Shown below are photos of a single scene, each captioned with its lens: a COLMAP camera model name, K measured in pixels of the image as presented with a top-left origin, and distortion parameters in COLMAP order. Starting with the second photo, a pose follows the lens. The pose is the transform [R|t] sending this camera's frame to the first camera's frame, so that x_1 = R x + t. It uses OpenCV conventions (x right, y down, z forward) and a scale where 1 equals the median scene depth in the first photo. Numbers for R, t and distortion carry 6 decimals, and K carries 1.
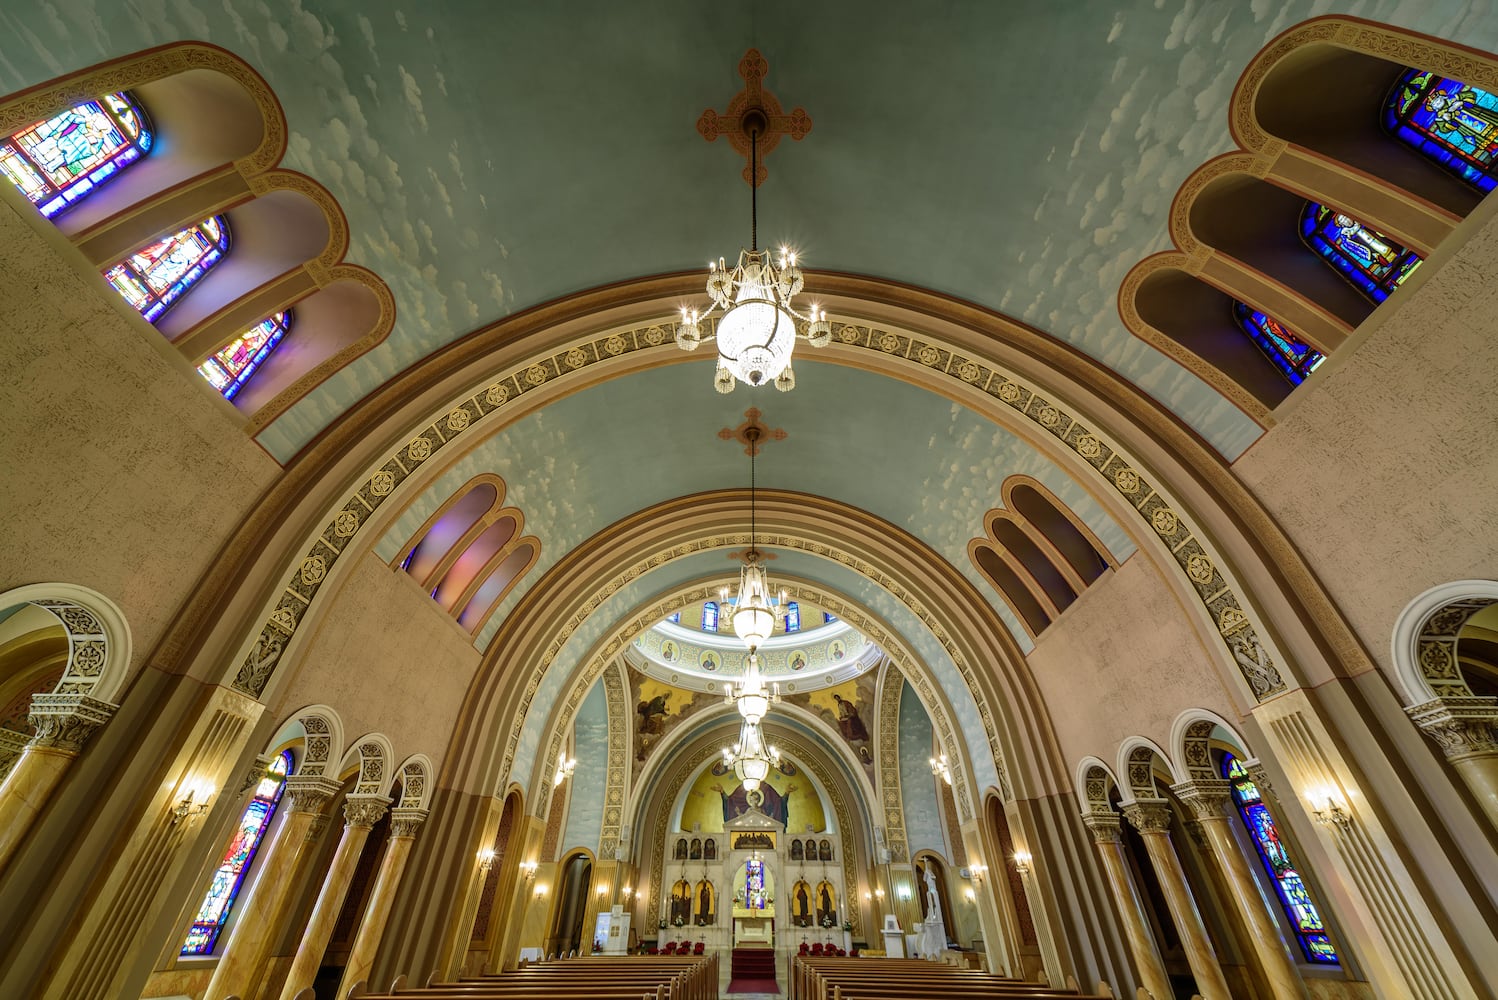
lens RADIAL K [[546.1, 0, 745.3], [0, 546.1, 513.2], [0, 0, 1]] dist [0.067207, -0.023409]
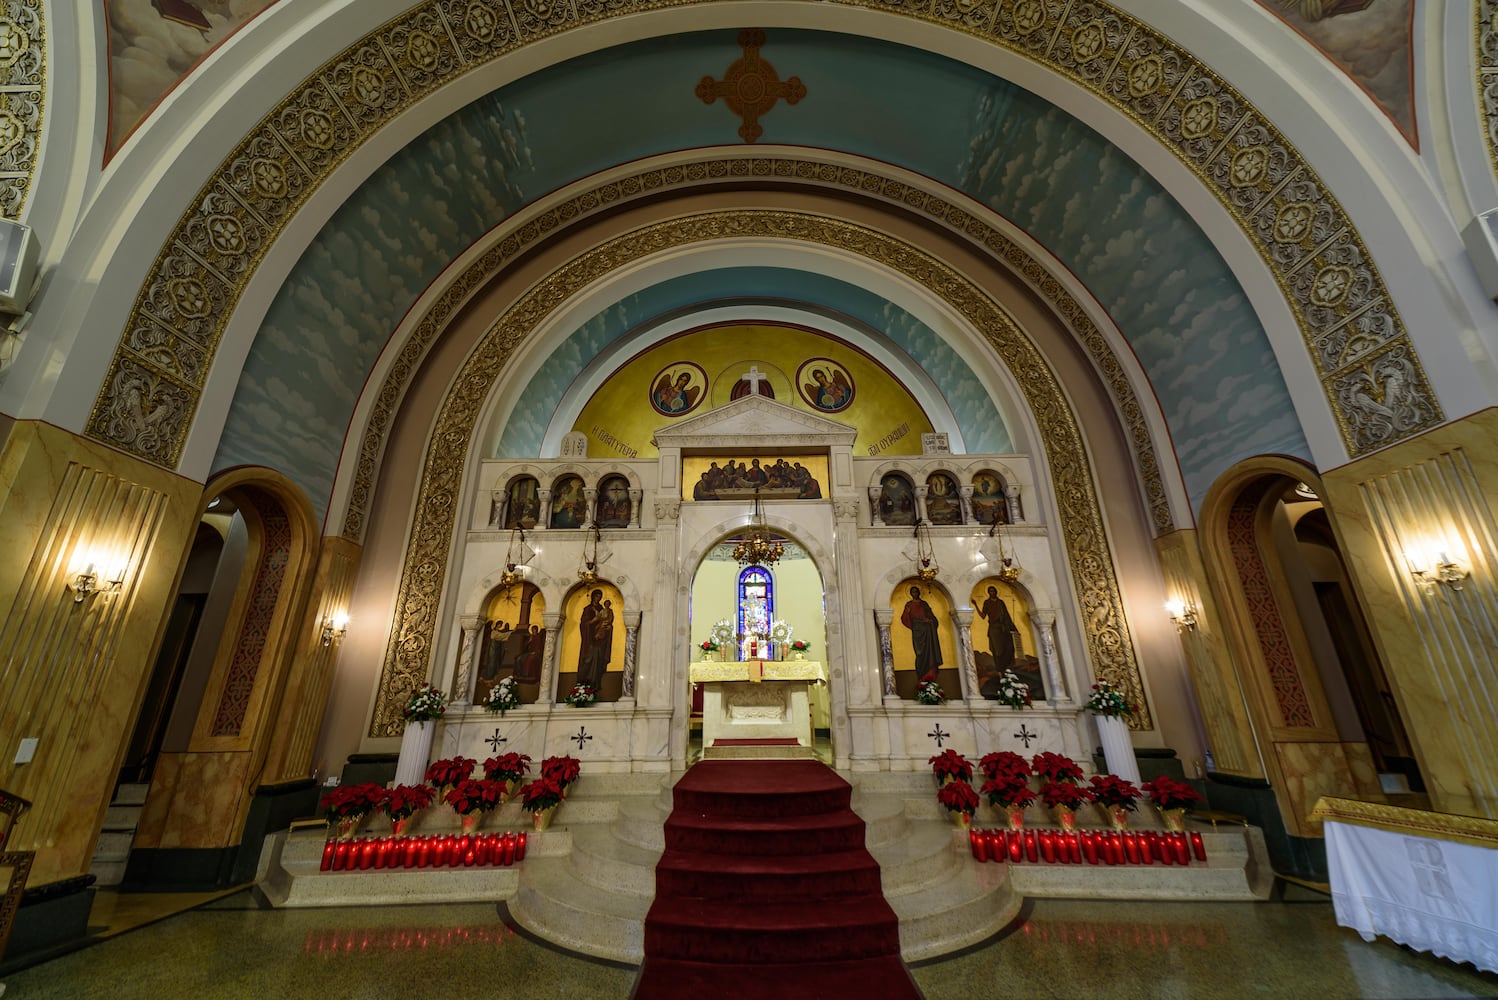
lens RADIAL K [[546.1, 0, 745.3], [0, 546.1, 513.2], [0, 0, 1]] dist [0.067207, -0.023409]
pose [[0.999819, -0.010734, 0.015716, 0.007465], [0.005496, 0.953429, 0.301568, 1.001596], [-0.018221, -0.301427, 0.953315, 1.367839]]
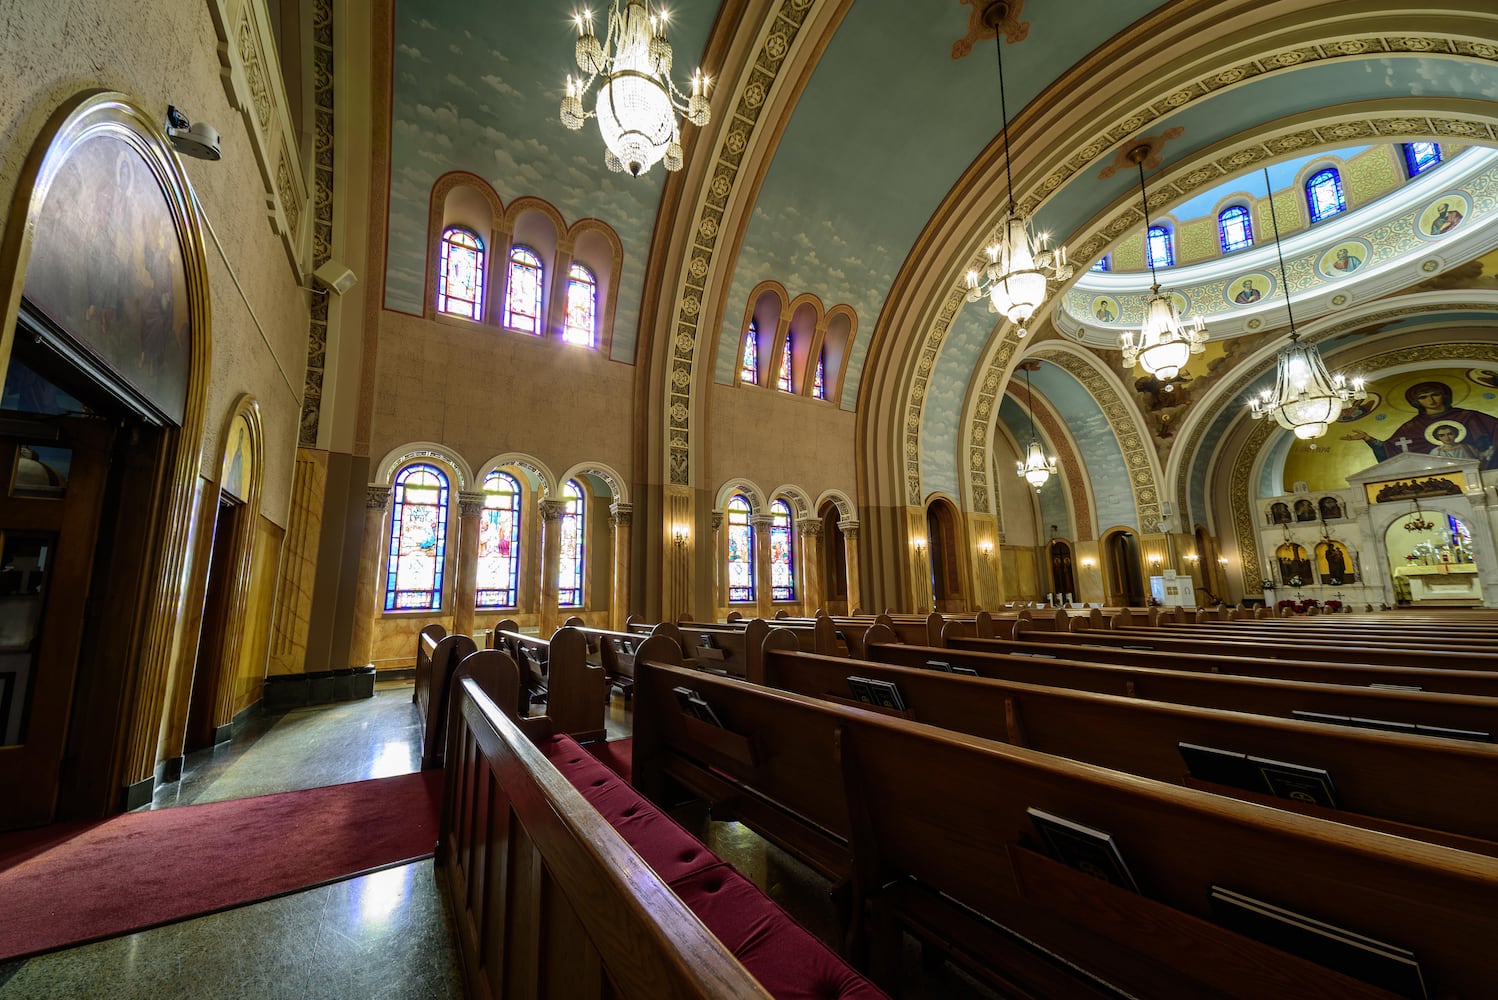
lens RADIAL K [[546.1, 0, 745.3], [0, 546.1, 513.2], [0, 0, 1]] dist [0.067207, -0.023409]
pose [[0.525114, -0.146677, -0.838297, 0.335331], [0.519789, 0.835234, 0.179457, 0.083983], [0.673851, -0.529972, 0.514834, 0.077066]]
